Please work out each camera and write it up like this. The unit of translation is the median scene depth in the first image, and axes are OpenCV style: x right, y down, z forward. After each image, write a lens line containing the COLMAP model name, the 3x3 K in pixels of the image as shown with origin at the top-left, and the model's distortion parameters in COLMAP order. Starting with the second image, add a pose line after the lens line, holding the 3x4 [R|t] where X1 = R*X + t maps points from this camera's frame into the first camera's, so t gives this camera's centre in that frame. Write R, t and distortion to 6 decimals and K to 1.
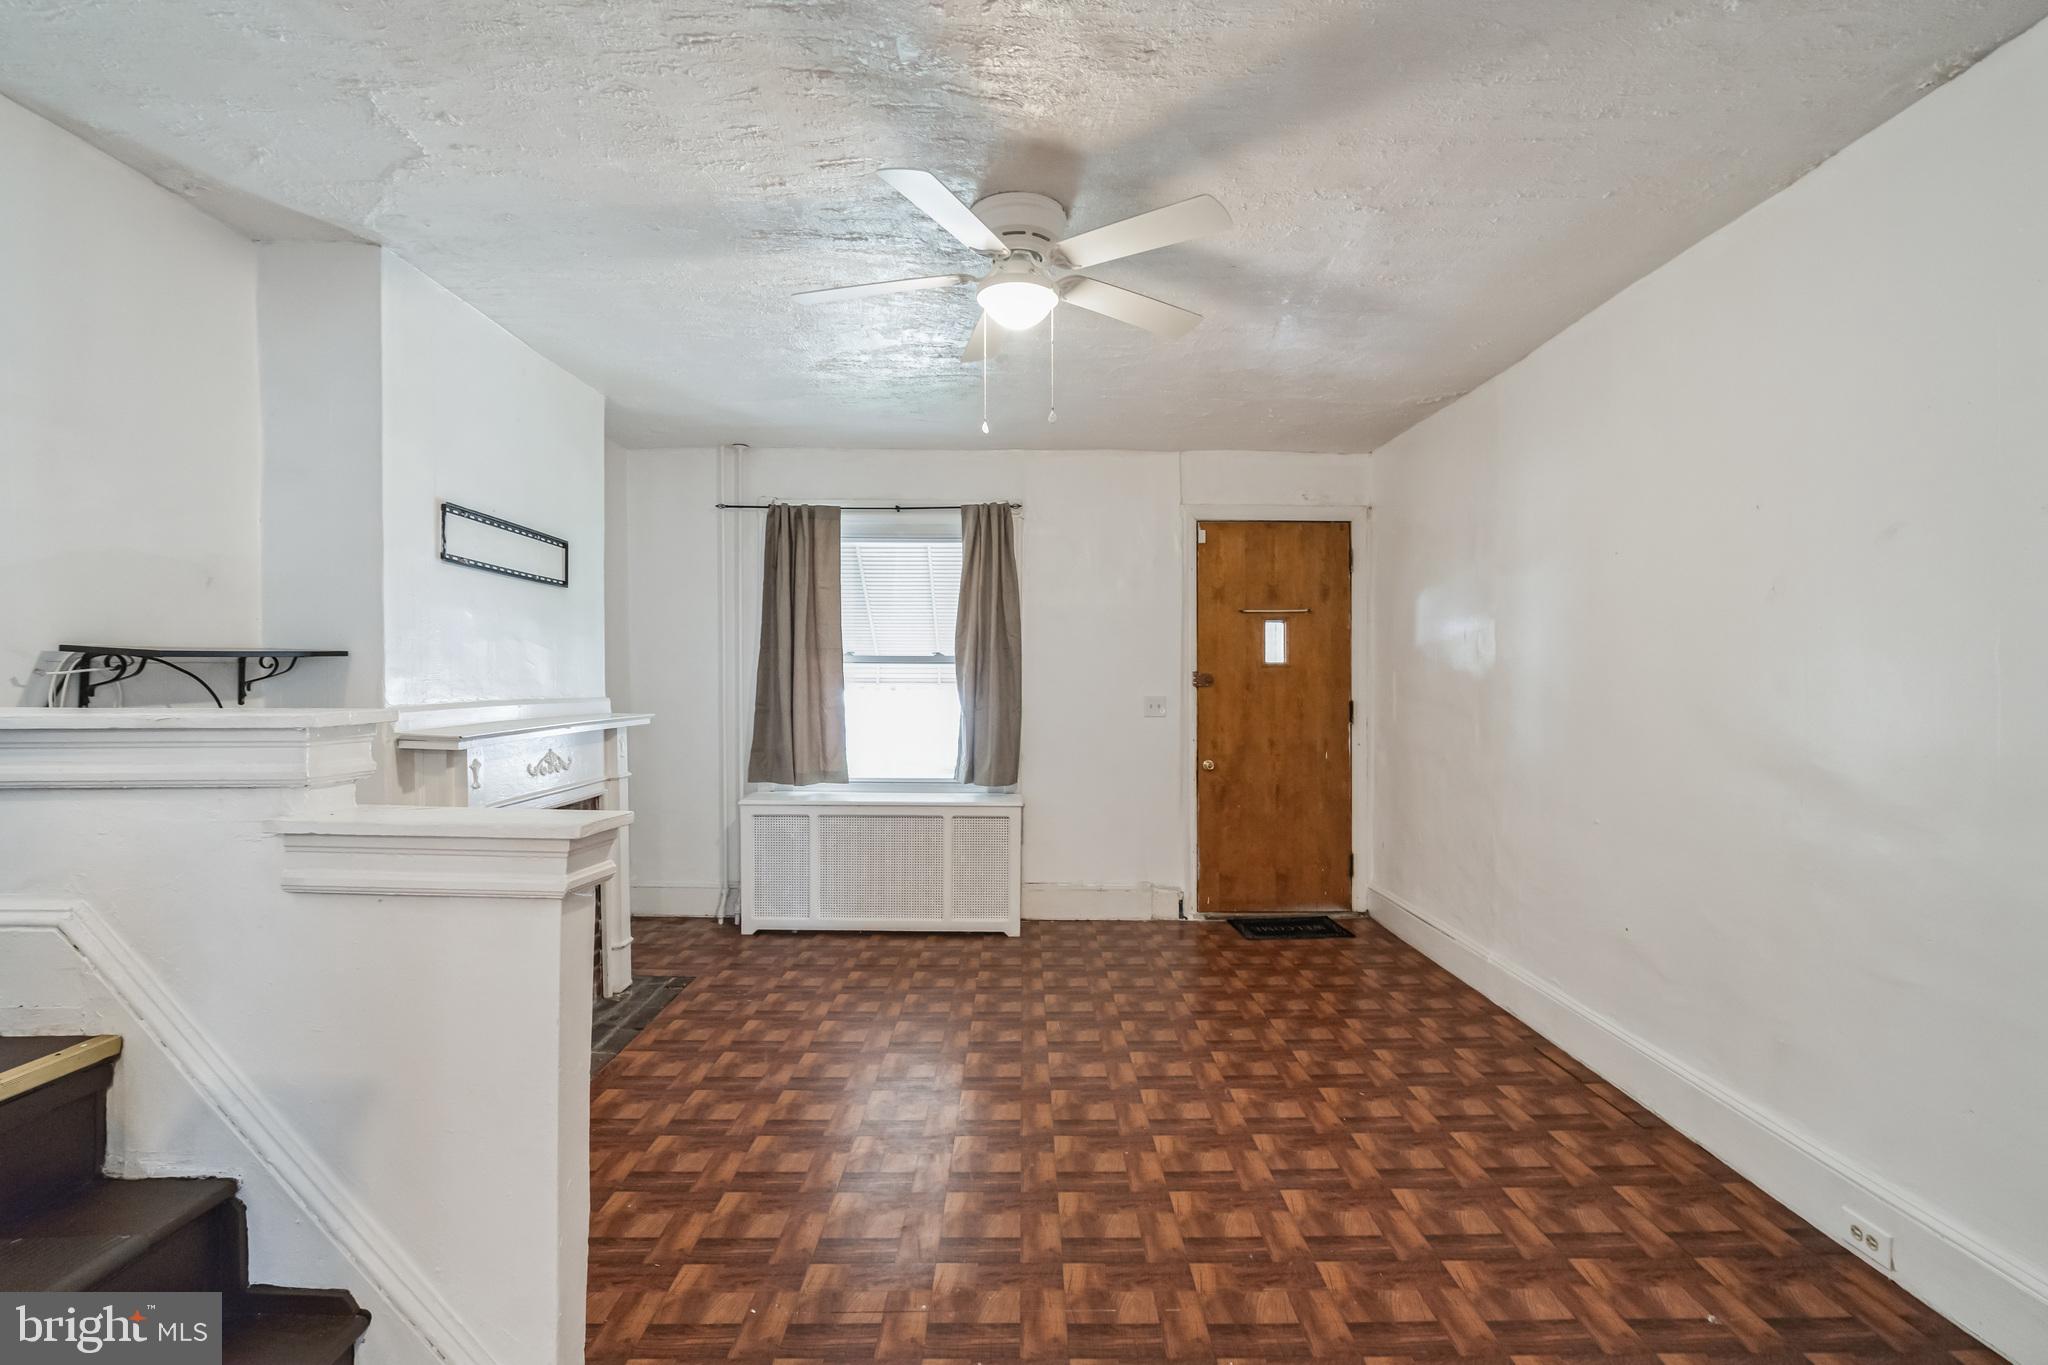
lens RADIAL K [[888.7, 0, 1024.1], [0, 888.7, 683.8], [0, 0, 1]] dist [-0.014084, 0.004122]
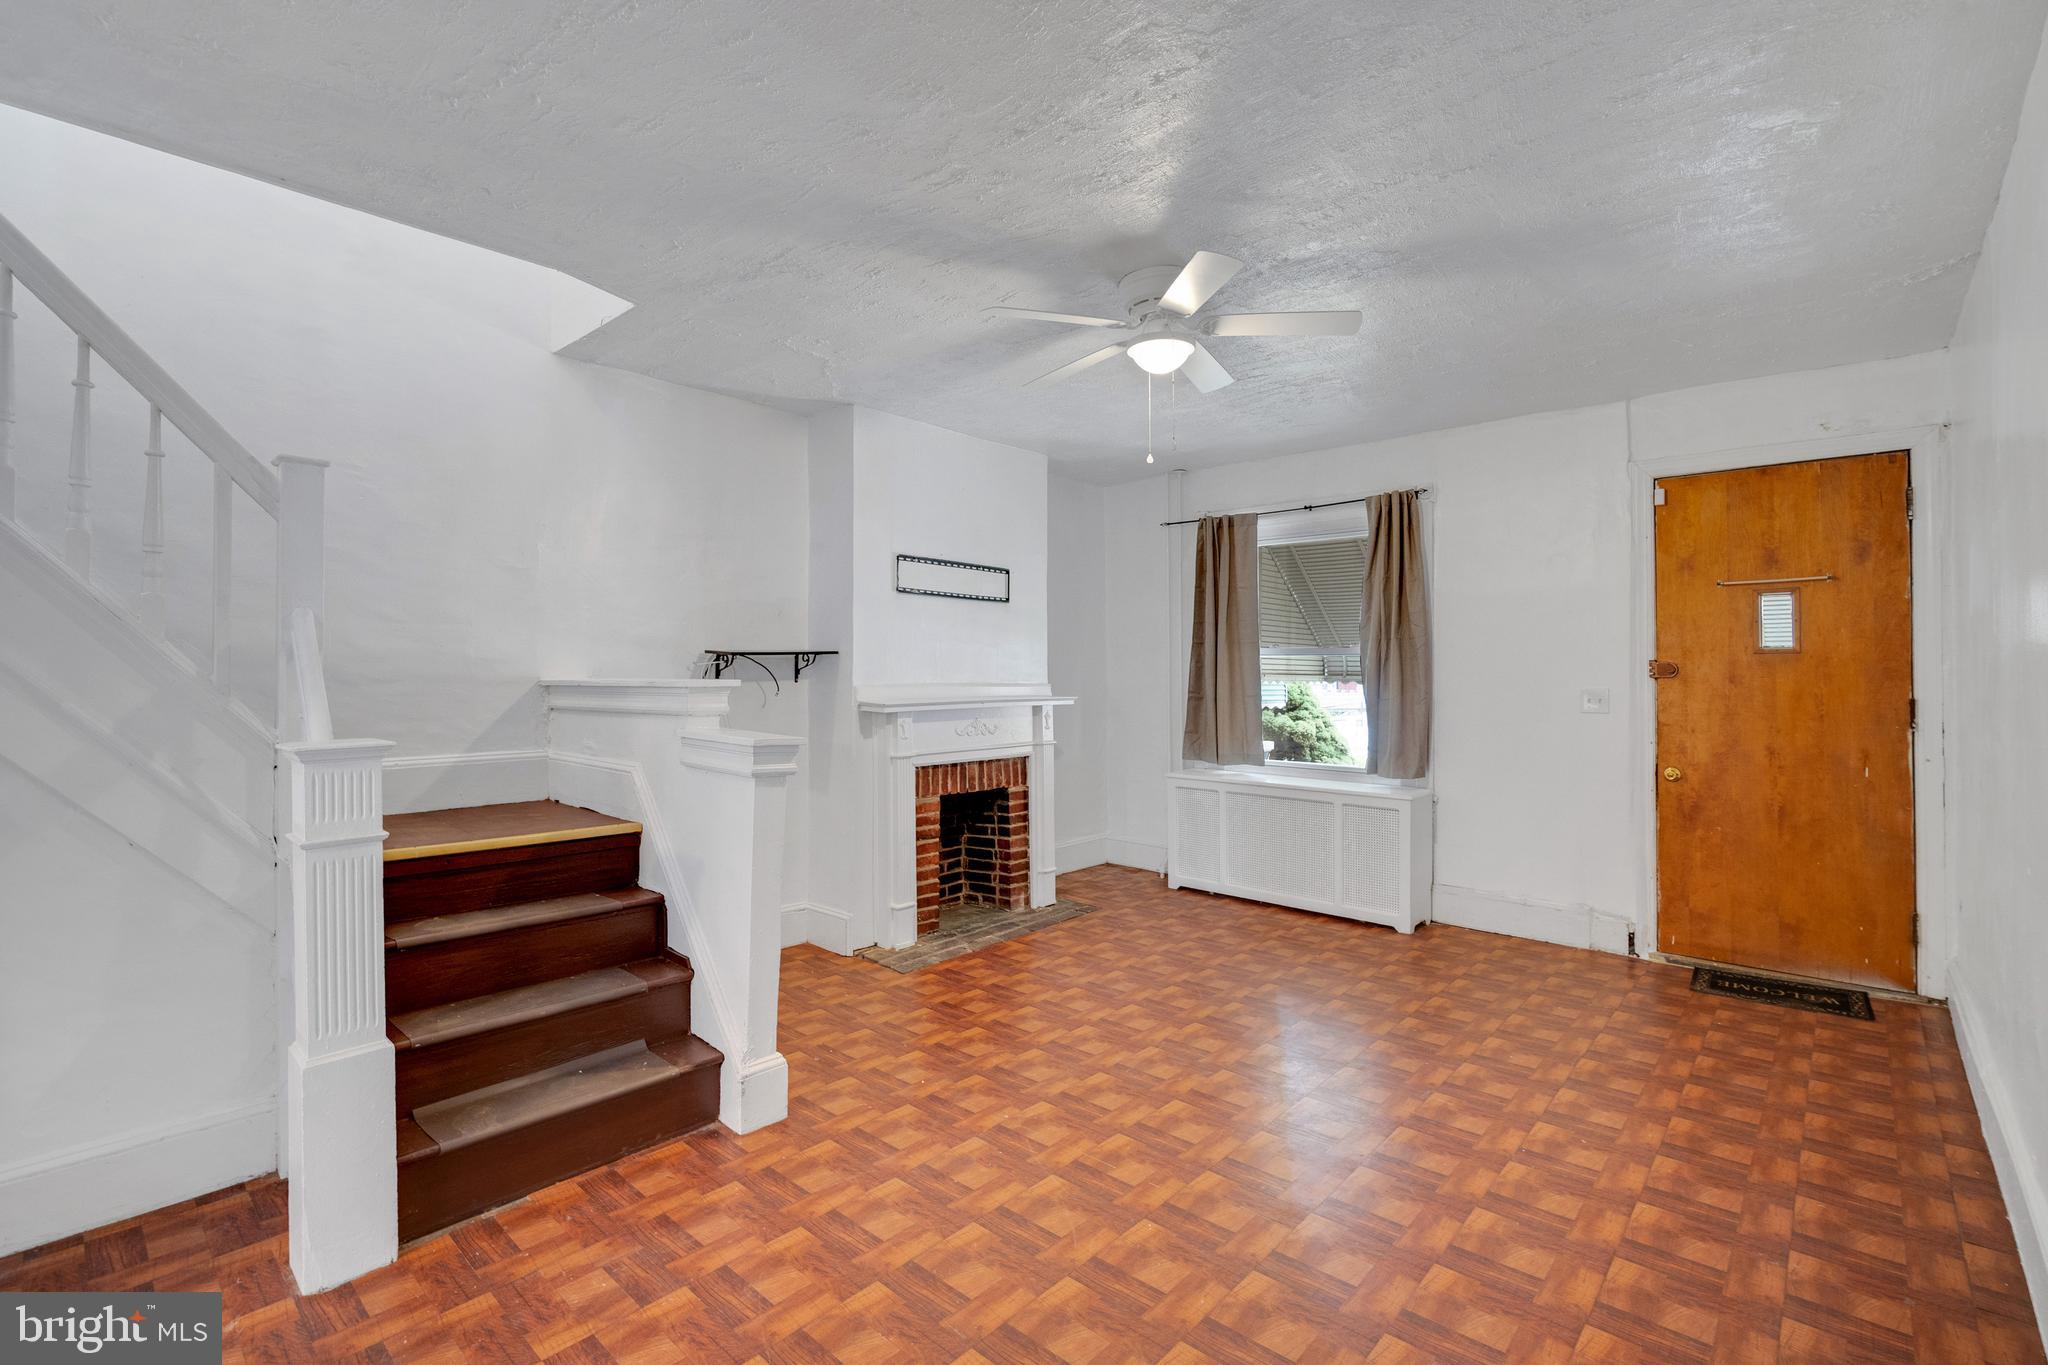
lens RADIAL K [[888.7, 0, 1015.9], [0, 888.7, 668.5], [0, 0, 1]] dist [-0.014084, 0.004122]
pose [[0.744172, -0.003710, -0.667977, 0.304753], [-0.005275, 0.999921, -0.011430, 0.006667], [0.667967, 0.012029, 0.744094, -0.012126]]
